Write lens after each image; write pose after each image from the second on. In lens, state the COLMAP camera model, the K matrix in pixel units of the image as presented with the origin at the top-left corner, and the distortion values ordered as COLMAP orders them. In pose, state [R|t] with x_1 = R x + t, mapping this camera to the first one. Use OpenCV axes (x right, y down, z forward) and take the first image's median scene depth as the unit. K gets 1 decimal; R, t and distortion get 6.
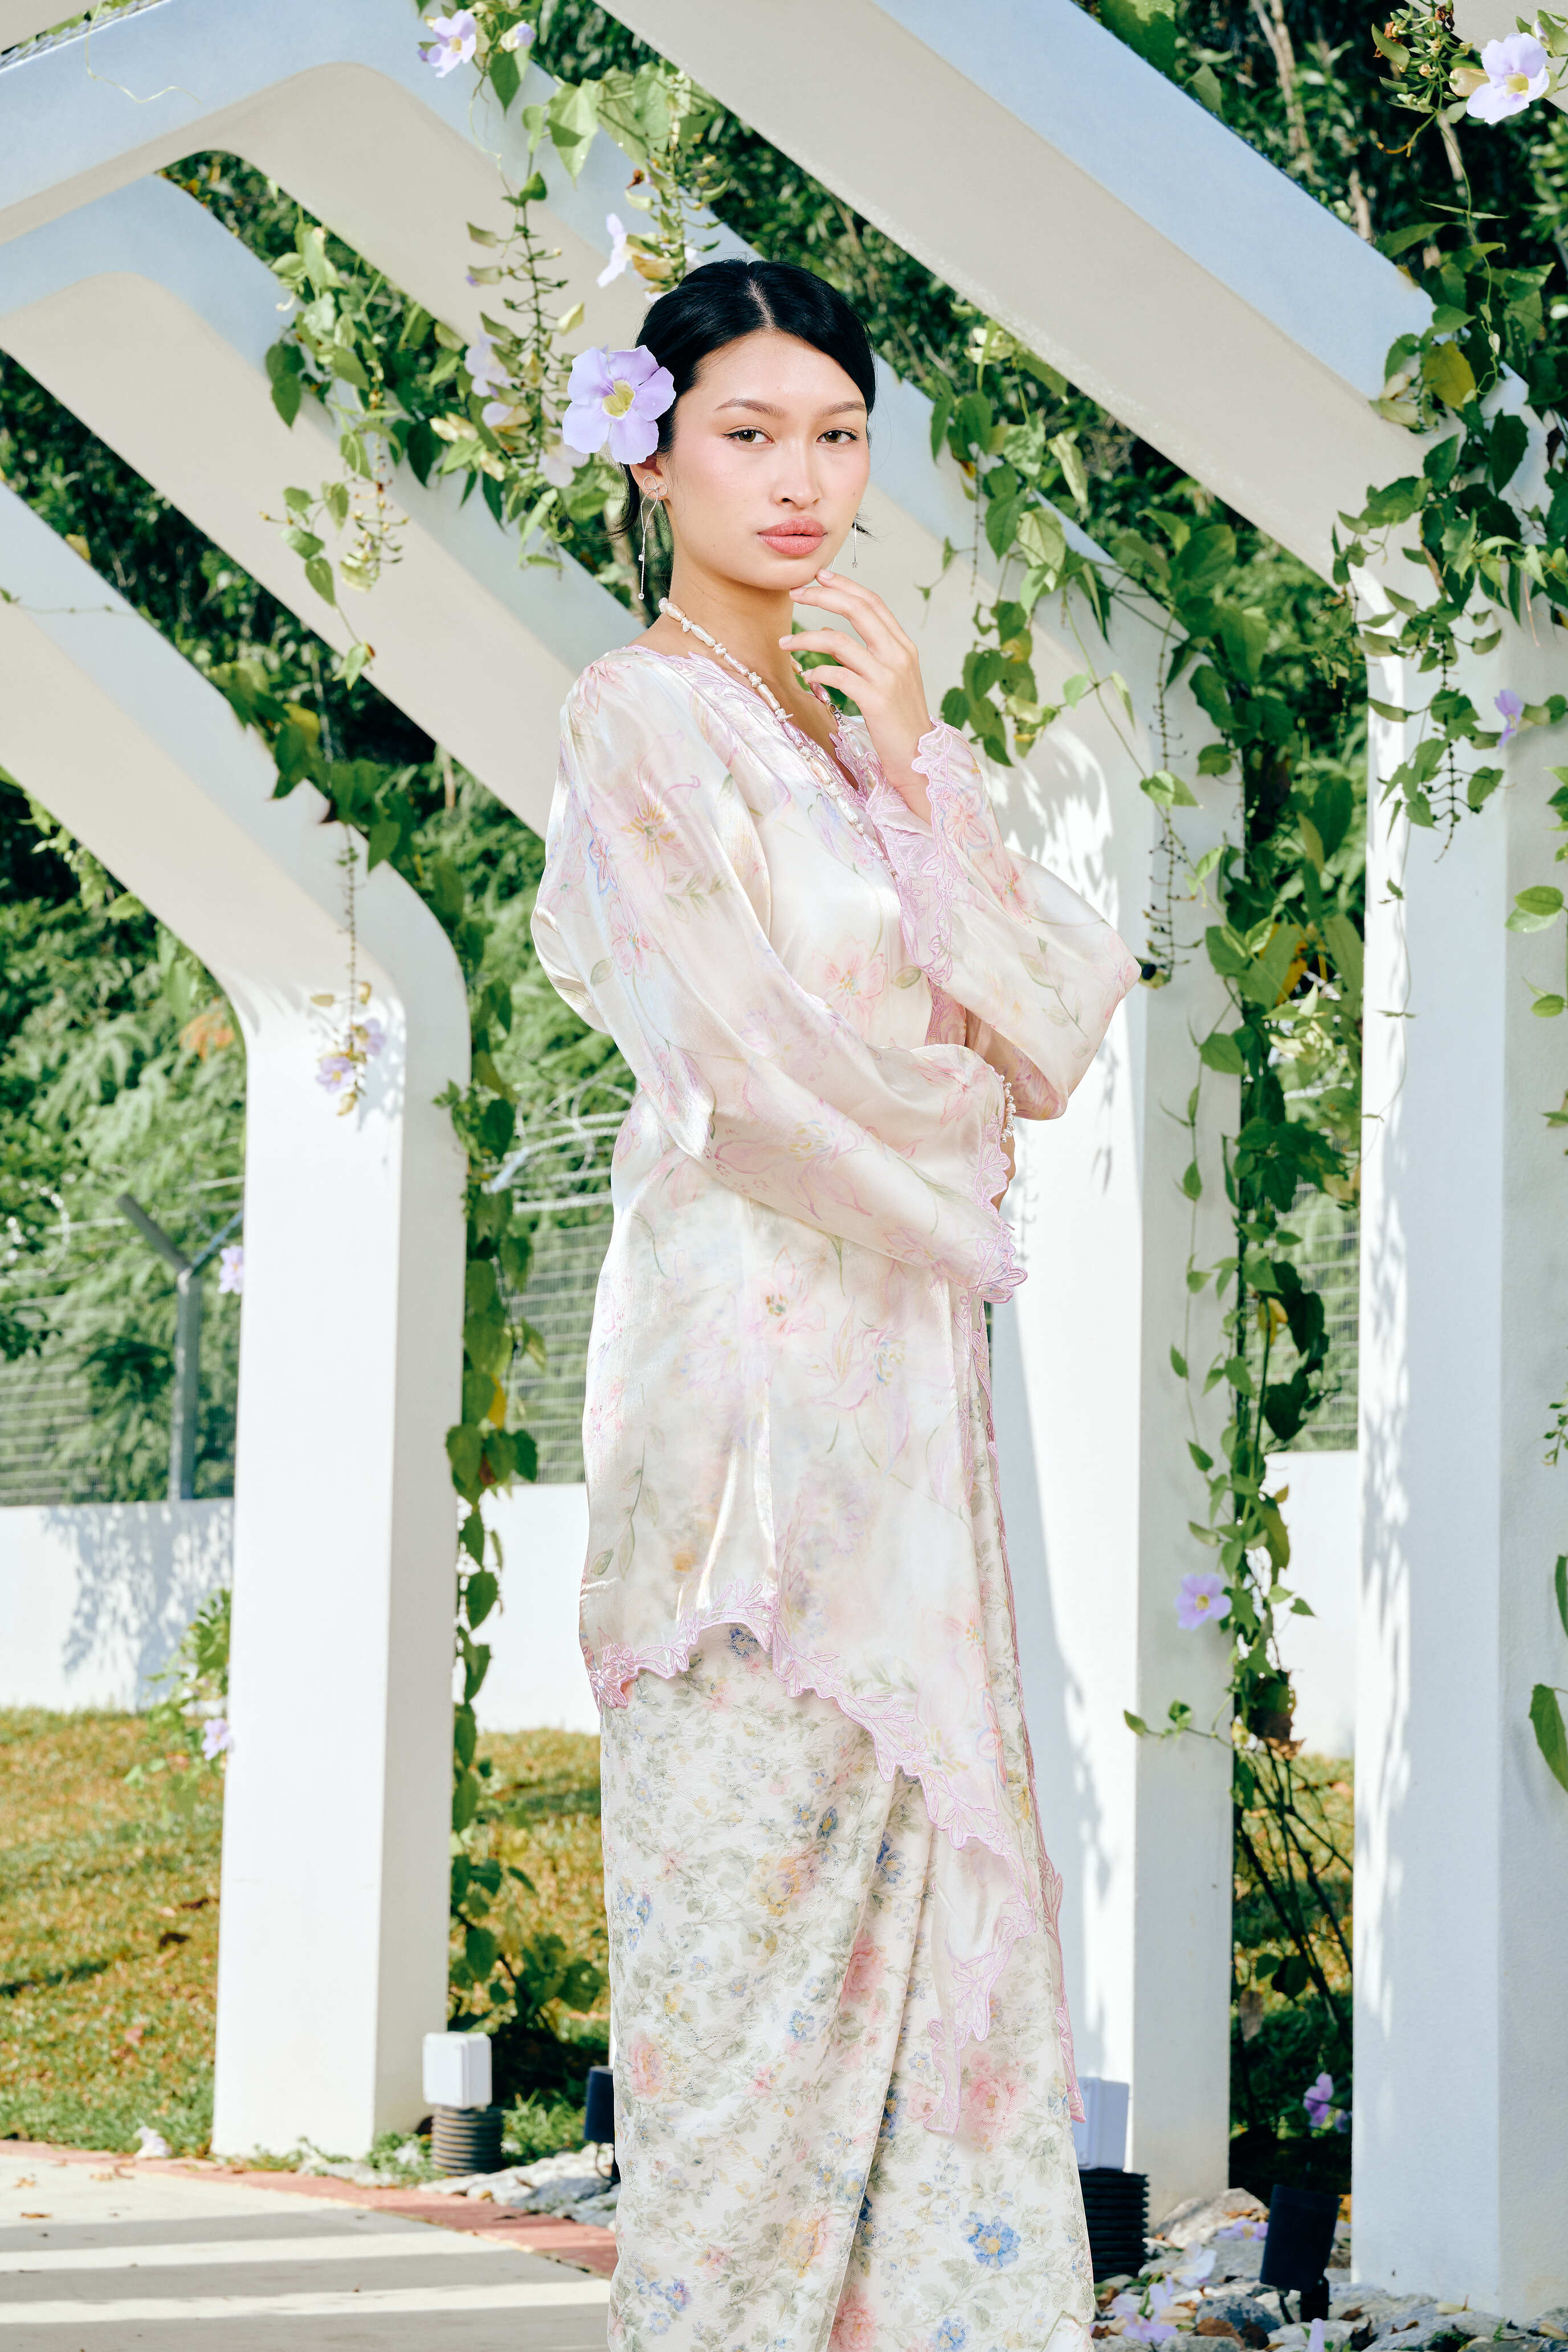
lens RADIAL K [[4893.7, 0, 772.3], [0, 4893.7, 1174.0], [0, 0, 1]] dist [-0.008235, 0.000000]
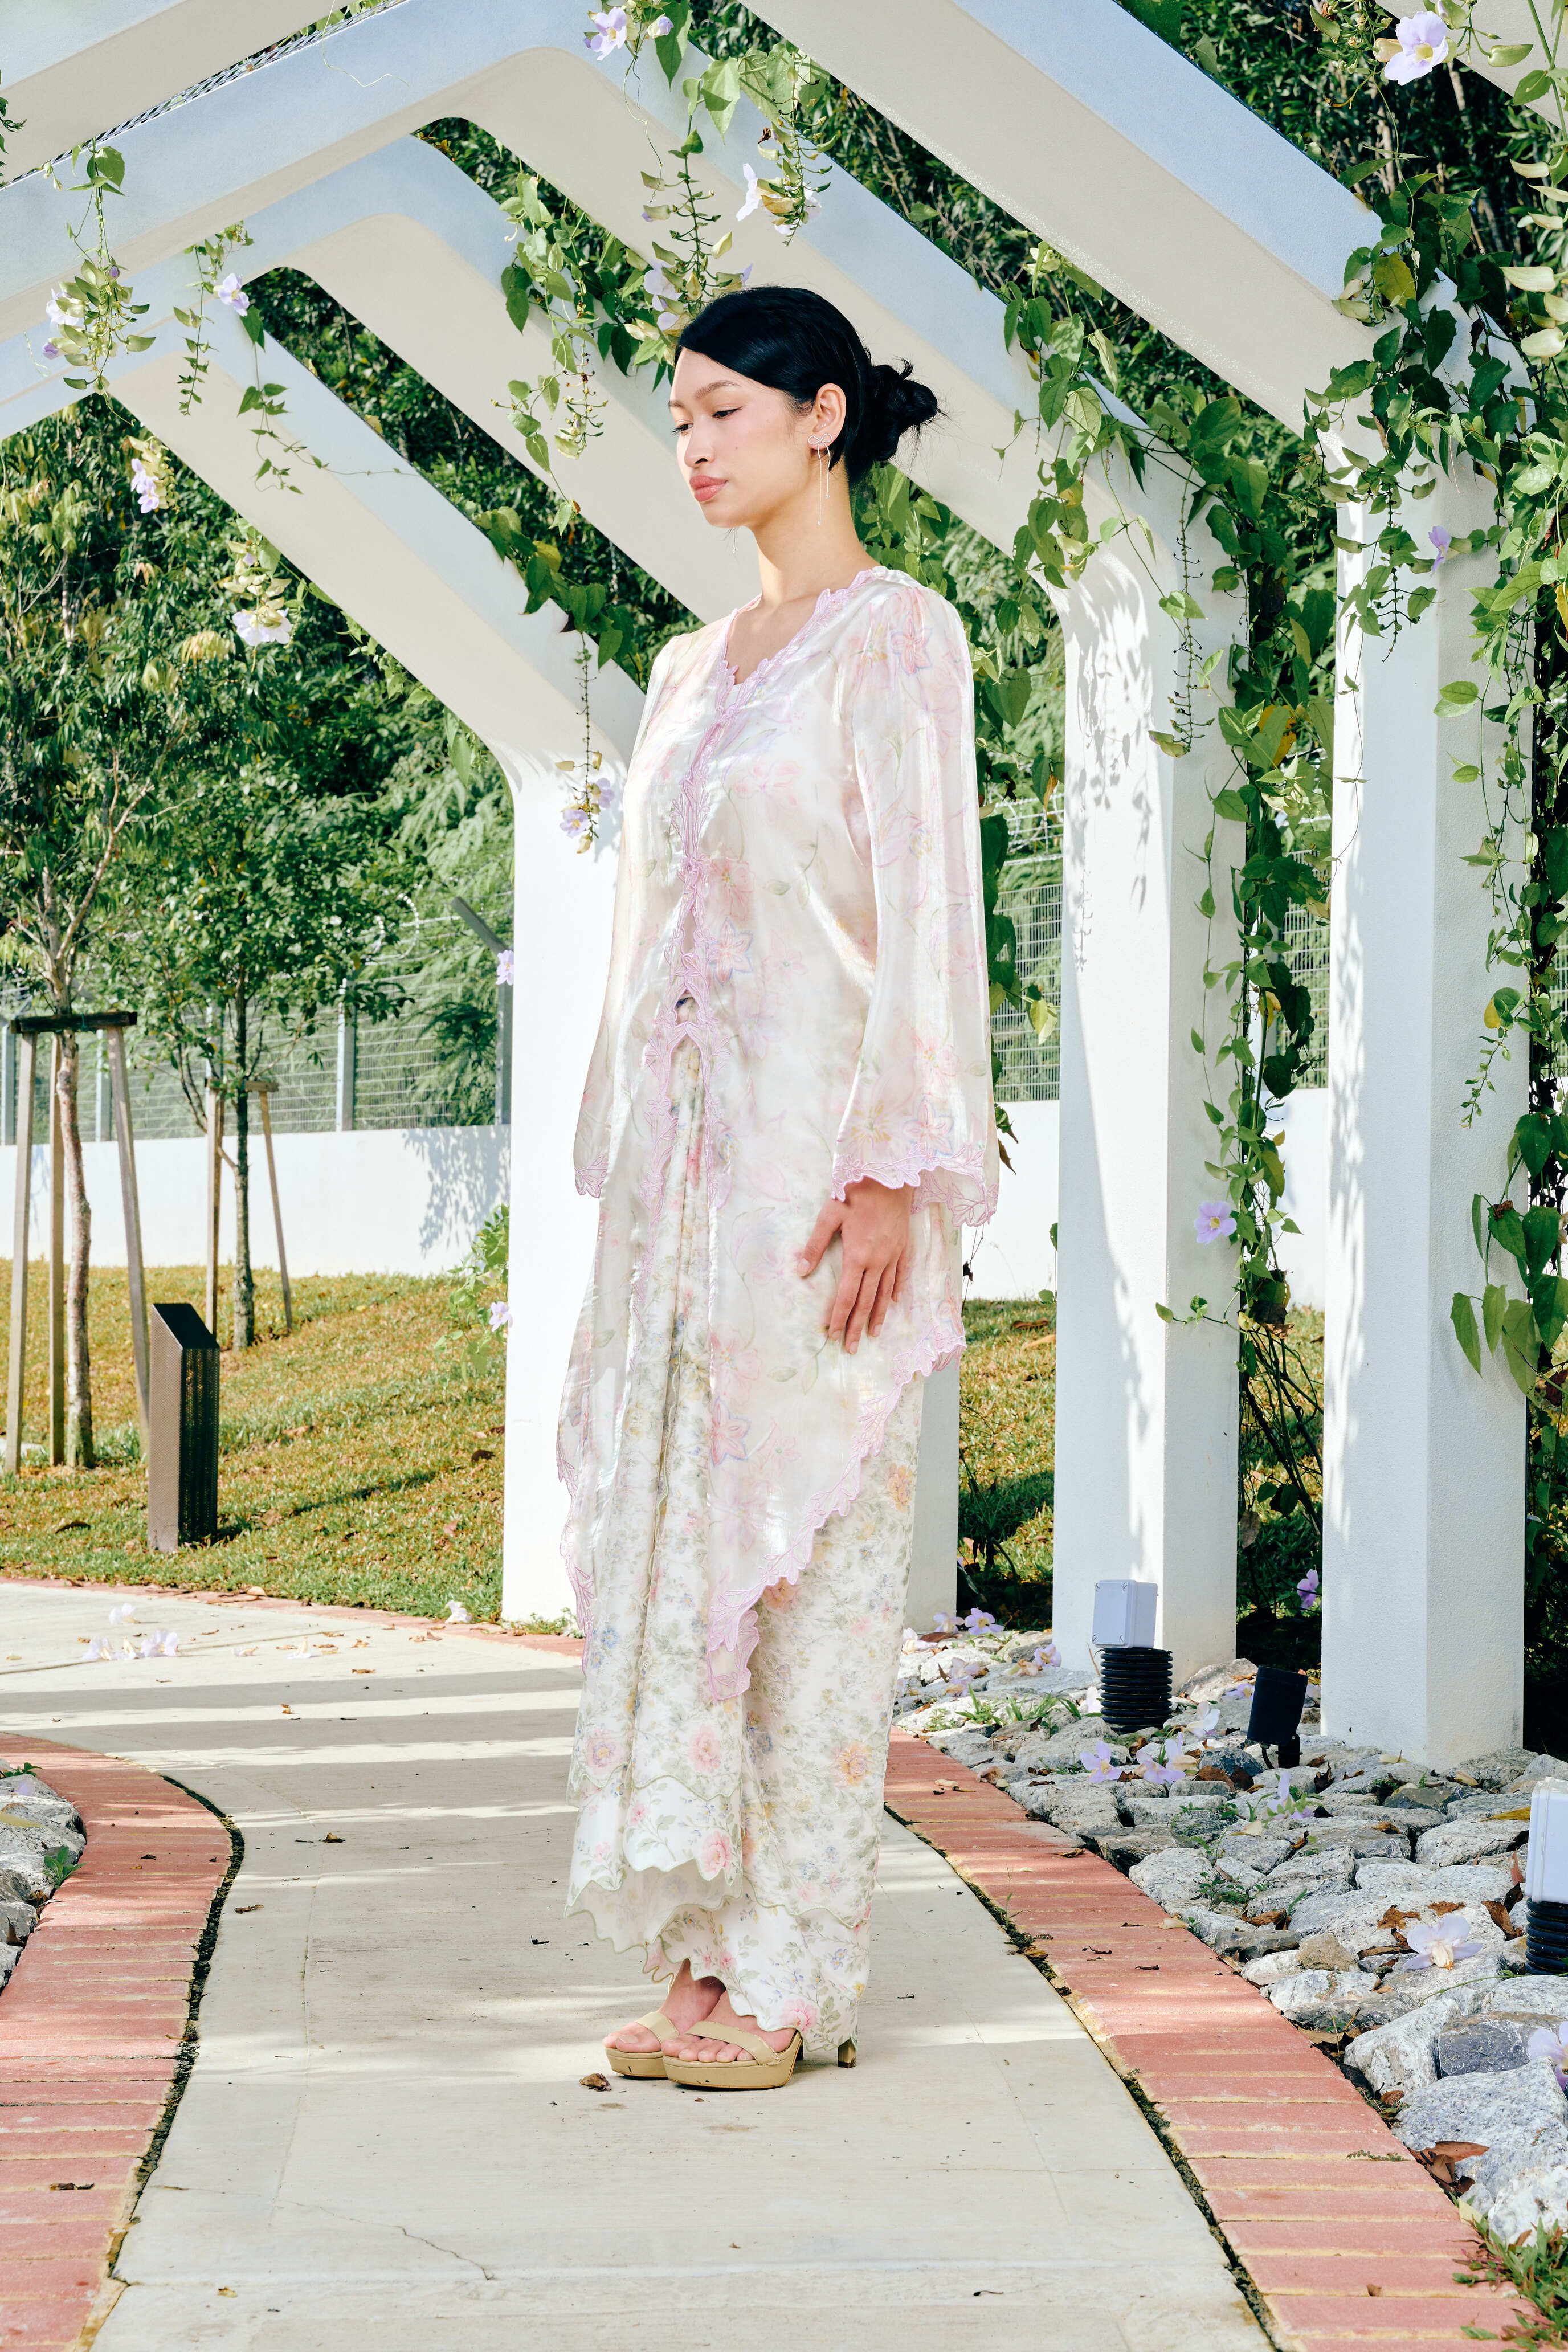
lens RADIAL K [[3592.4, 0, 799.7], [0, 3592.4, 1183.4], [0, 0, 1]] dist [-0.007972, 0.000000]
pose [[0.998967, -0.007379, -0.044847, 0.018835], [0.011270, 0.996133, 0.087134, -0.008824], [0.044031, -0.087549, 0.995187, 0.027953]]
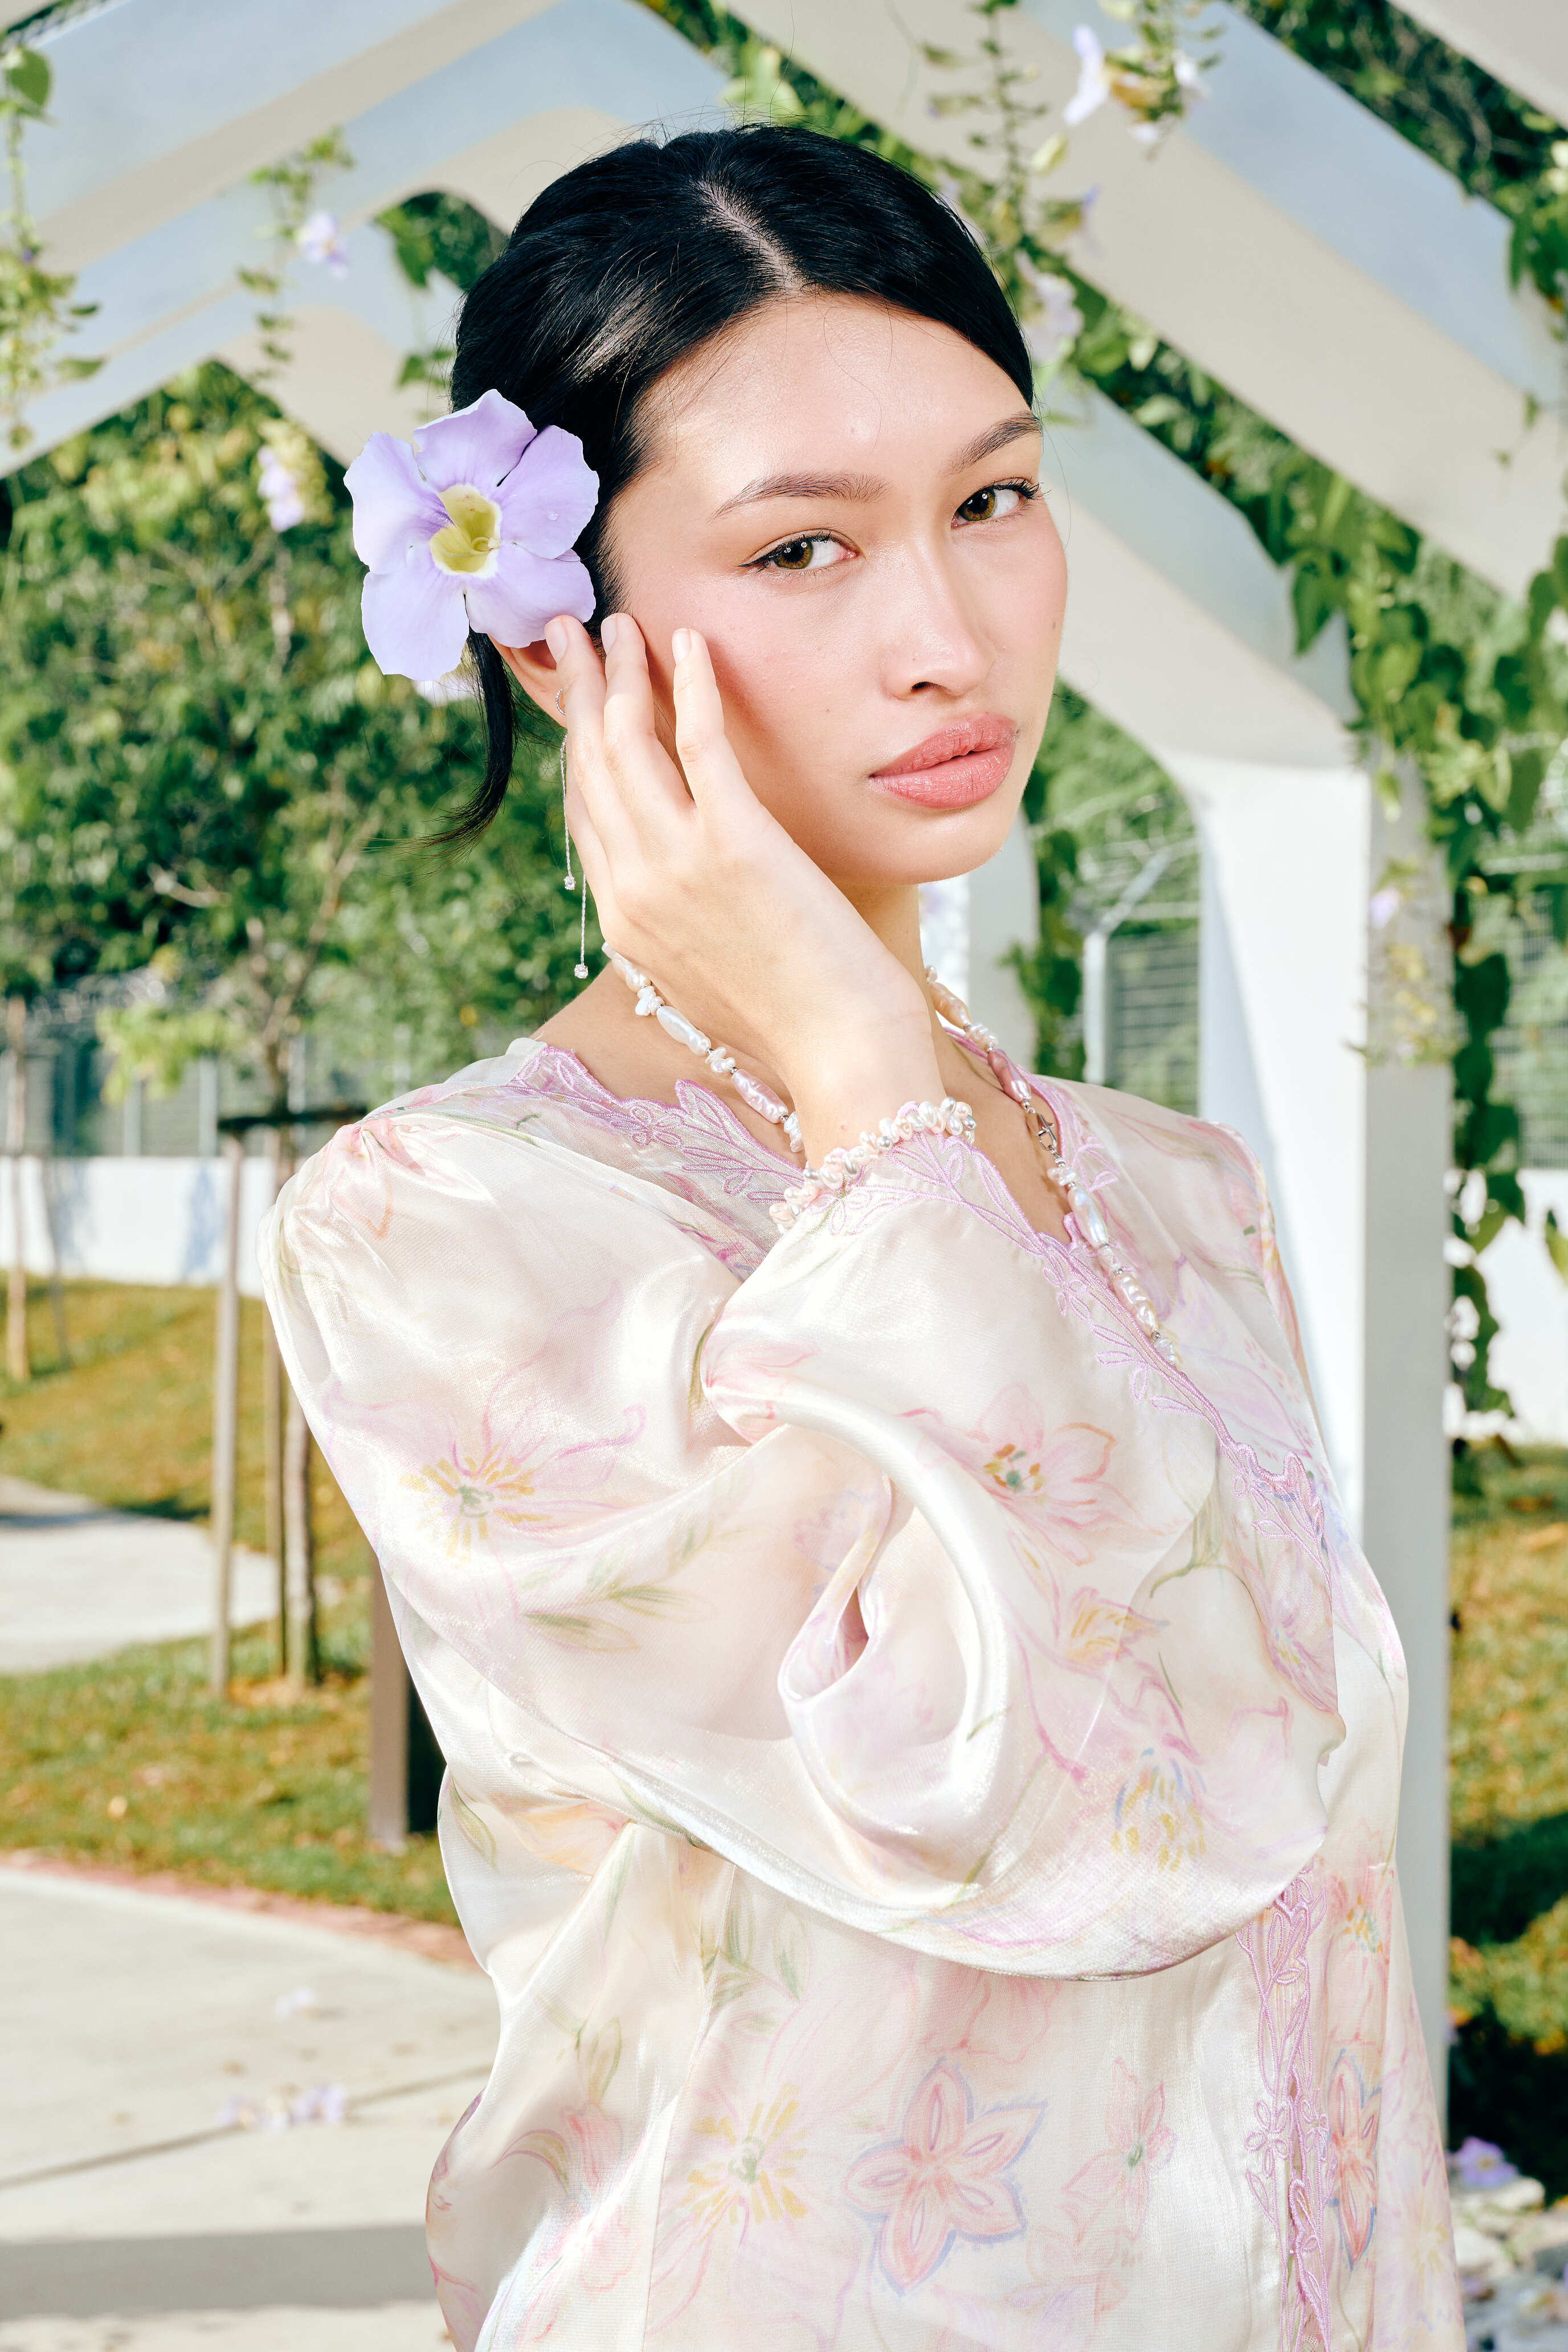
lens RADIAL K [[4068.6, 0, 772.2], [0, 4068.6, 1176.5], [0, 0, 1]] dist [0.030520, 0.000000]
pose [[0.987134, -0.015718, -0.159123, 0.016665], [0.031213, 0.994954, 0.095351, -0.066460], [0.156821, -0.099091, 0.982643, 0.286568]]
